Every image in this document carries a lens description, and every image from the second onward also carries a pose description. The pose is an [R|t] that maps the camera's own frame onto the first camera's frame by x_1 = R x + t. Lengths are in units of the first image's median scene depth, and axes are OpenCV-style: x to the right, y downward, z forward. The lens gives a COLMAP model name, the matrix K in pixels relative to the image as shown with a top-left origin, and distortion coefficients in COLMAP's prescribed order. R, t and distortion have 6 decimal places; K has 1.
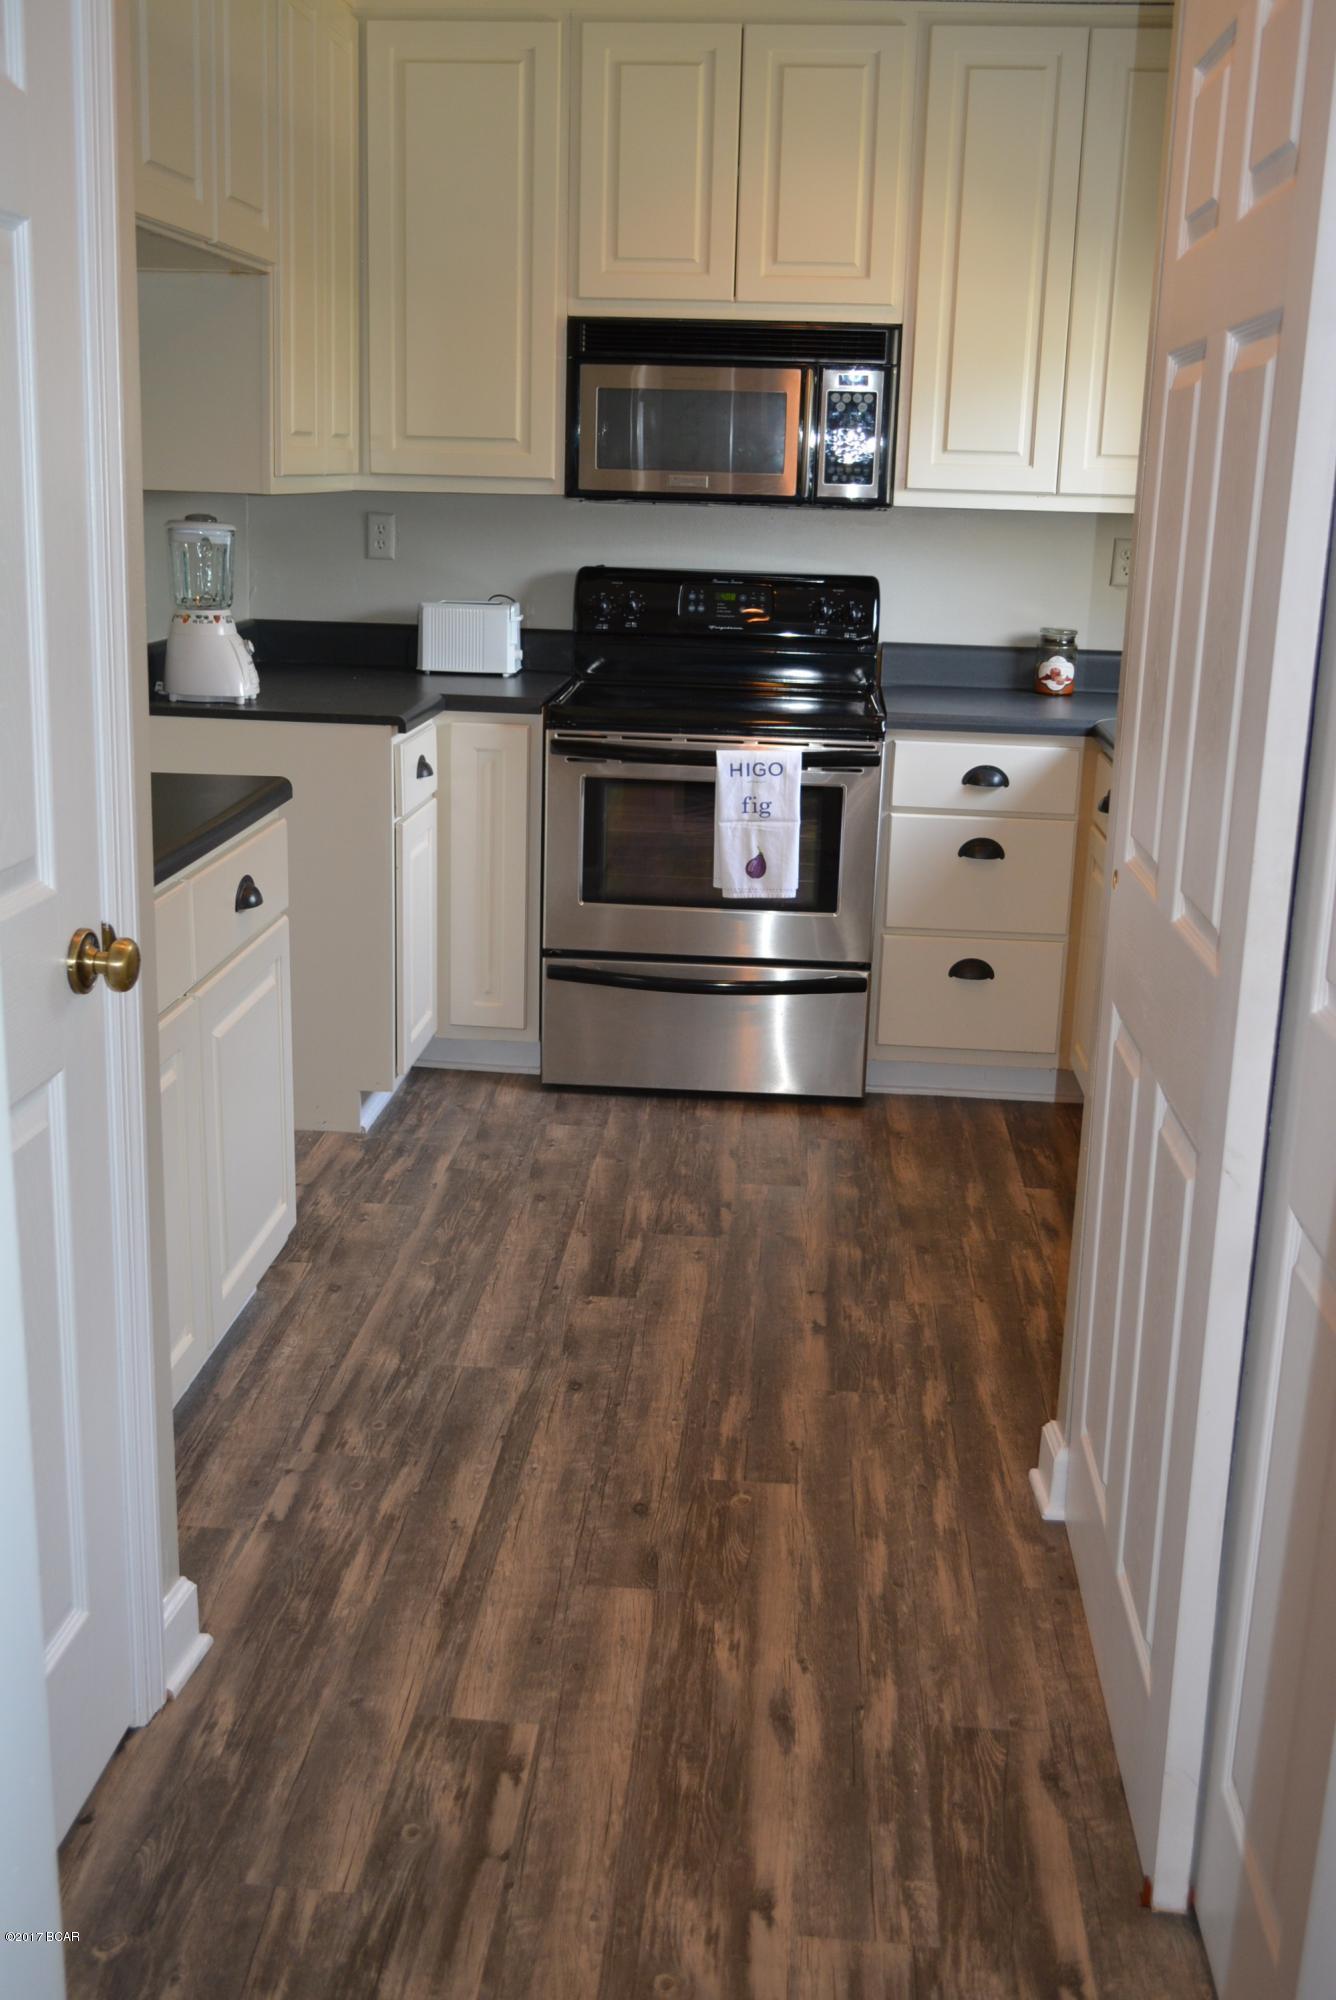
lens RADIAL K [[1959.9, 0, 663.3], [0, 1959.9, 993.8], [0, 0, 1]] dist [-0.017163, 0.000000]
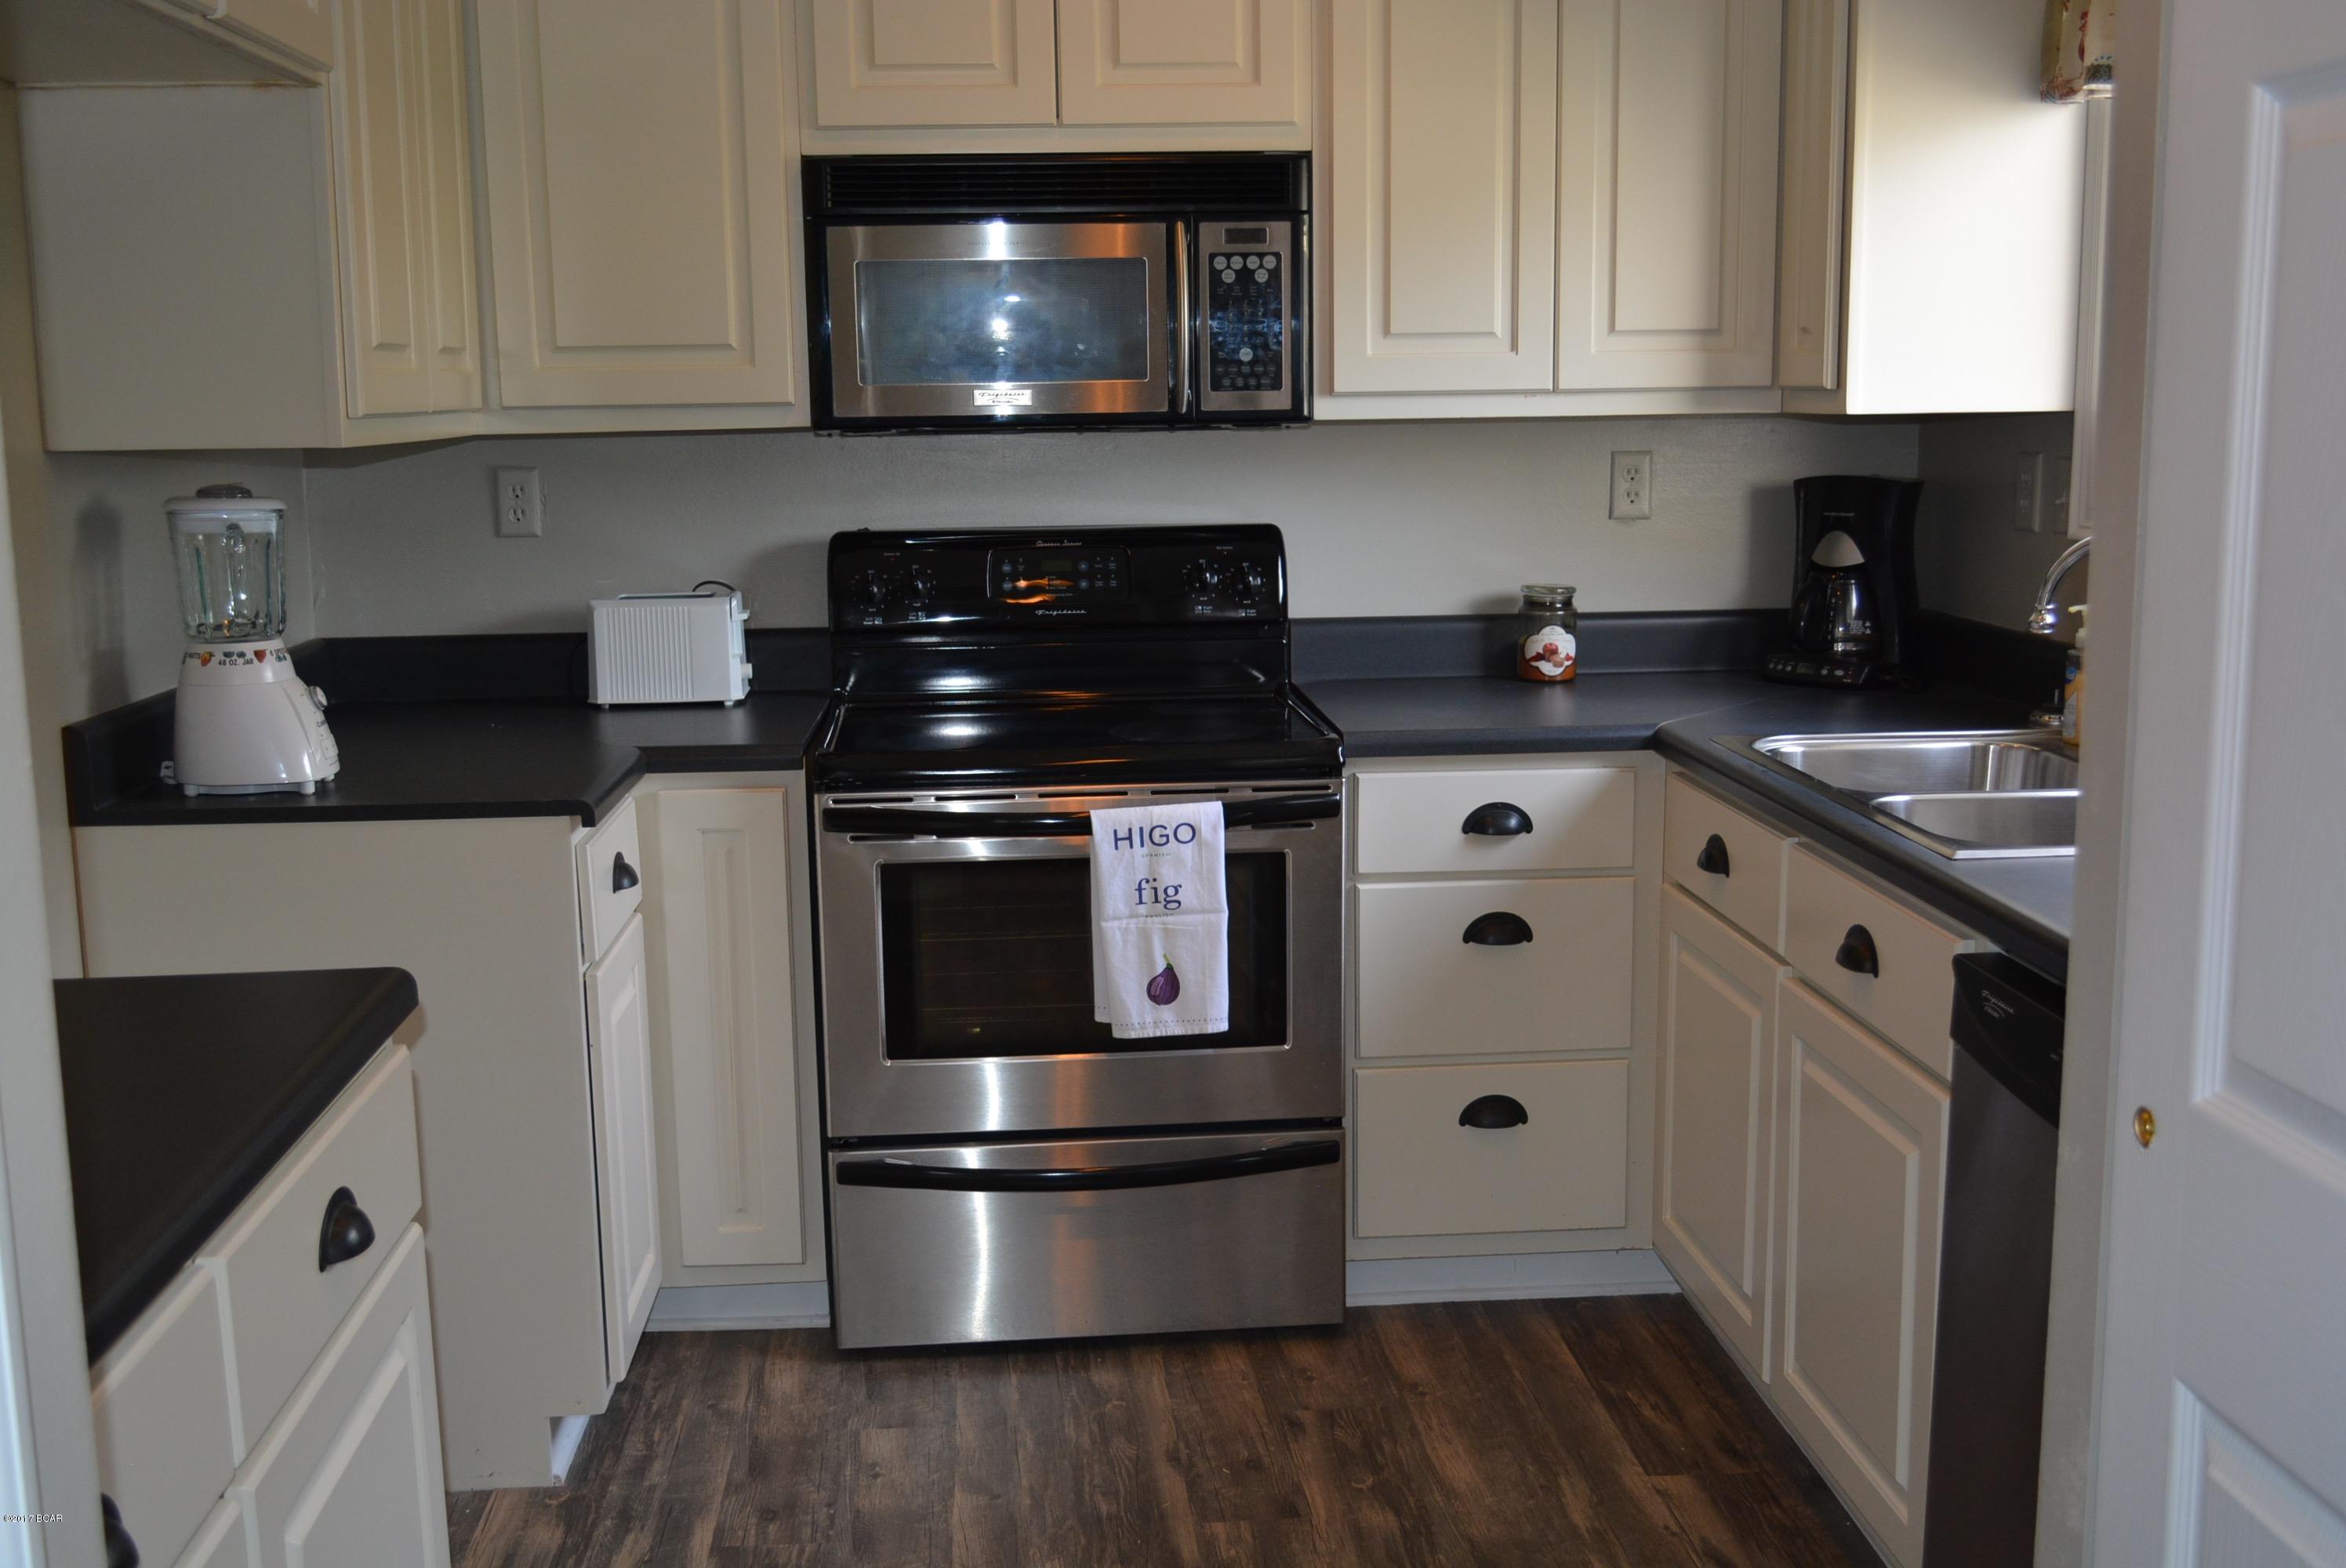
lens RADIAL K [[2298.8, 0, 1162.6], [0, 2298.8, 796.5], [0, 0, 1]] dist [-0.017163, 0.000000]
pose [[0.987375, -0.069000, 0.142580, -0.054490], [0.080779, 0.993633, -0.078539, -0.067105], [-0.136253, 0.089065, 0.986662, 0.256543]]
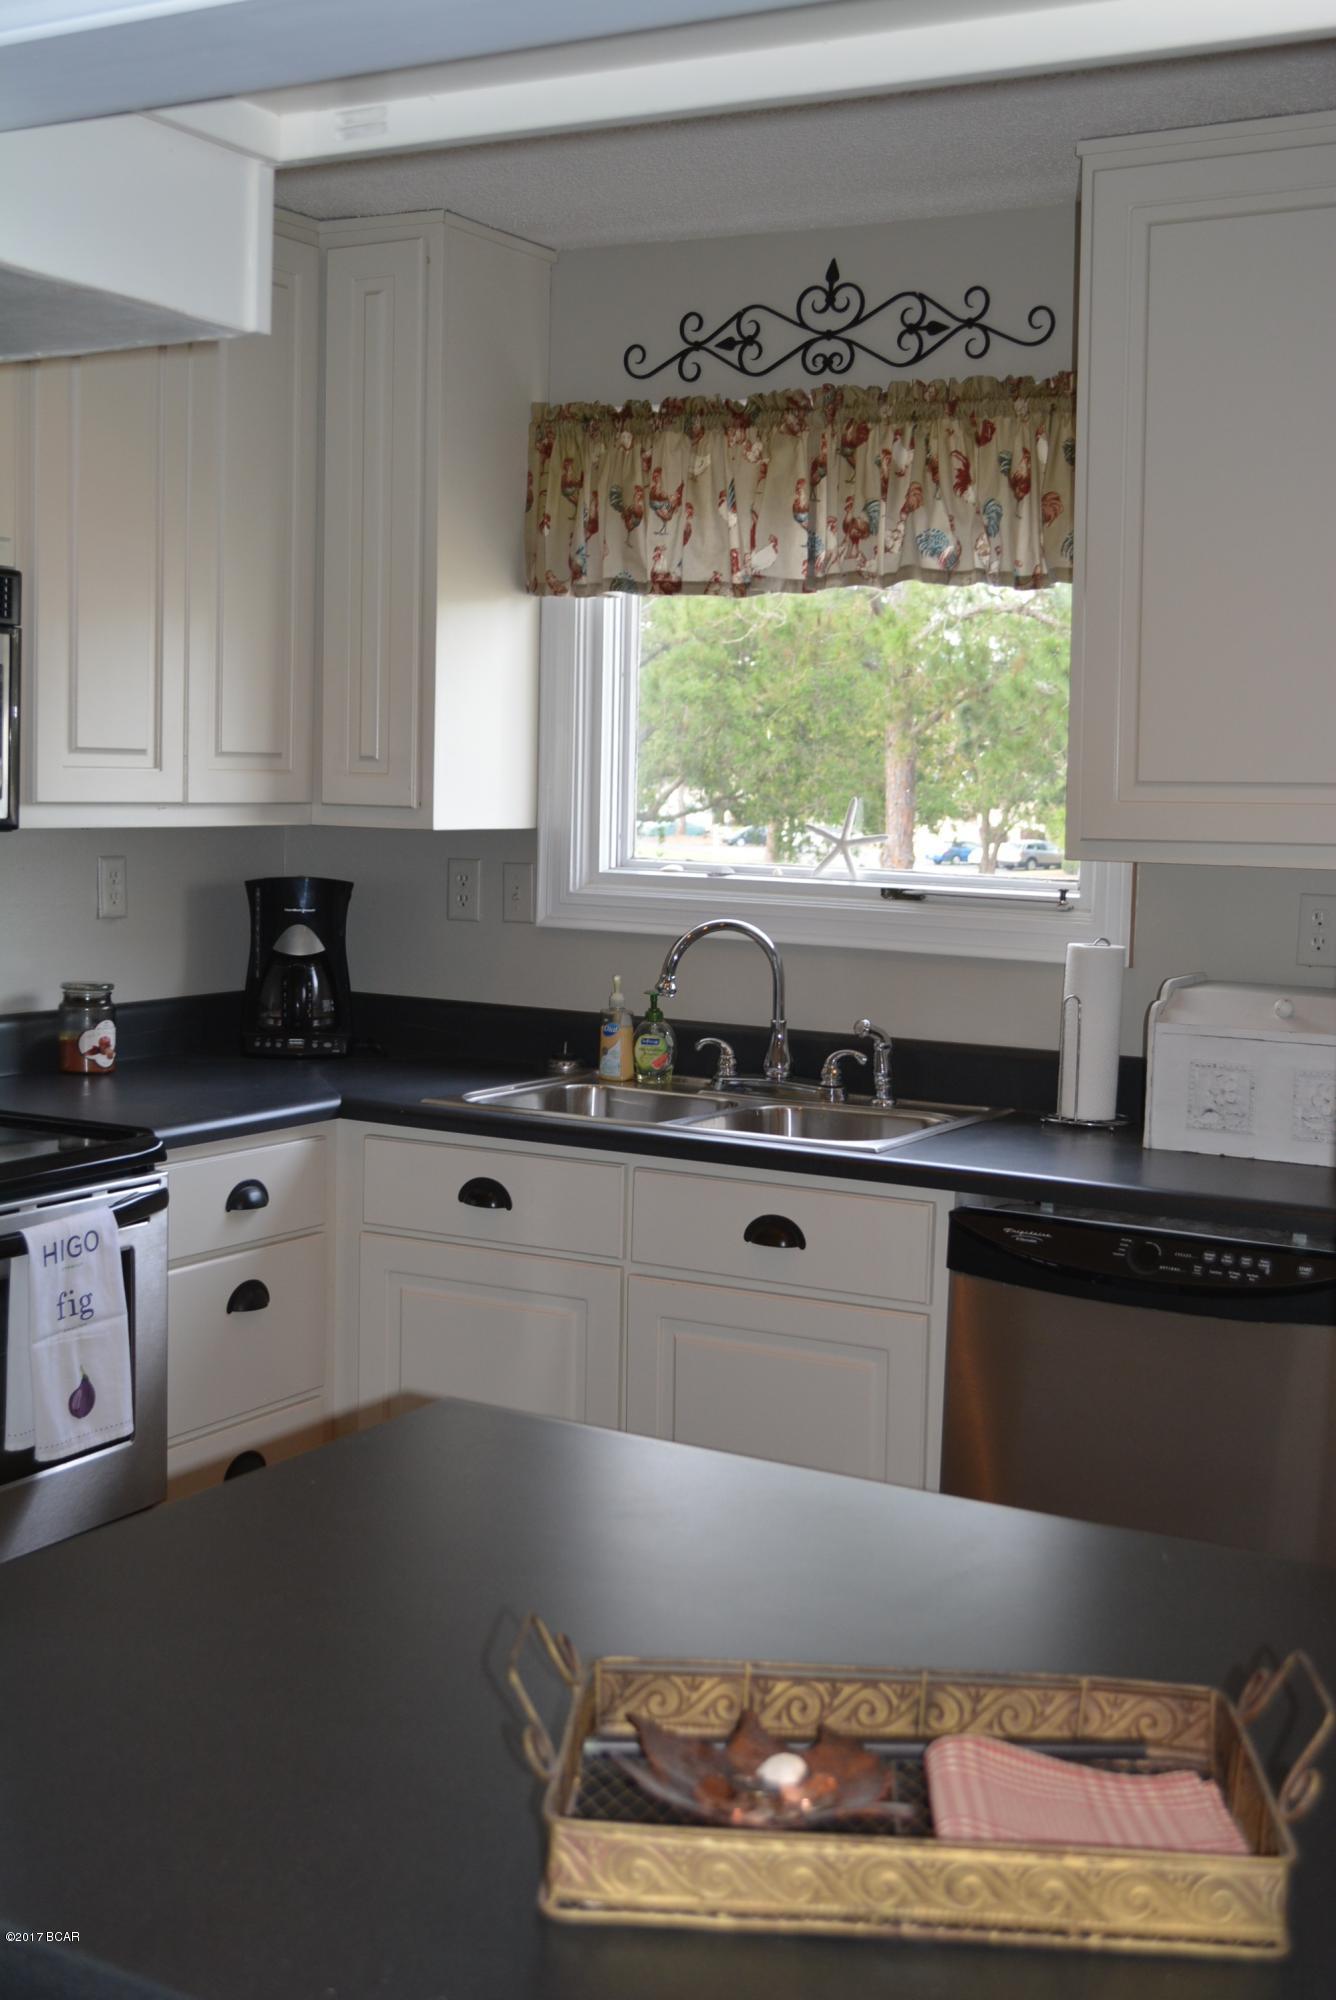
lens RADIAL K [[2338.4, 0, 666.9], [0, 2338.4, 992.1], [0, 0, 1]] dist [-0.033954, 0.000000]
pose [[0.418177, -0.099191, 0.902934, -0.531025], [0.222670, 0.974886, 0.003970, -0.151985], [-0.880651, 0.199396, 0.429762, 0.484178]]
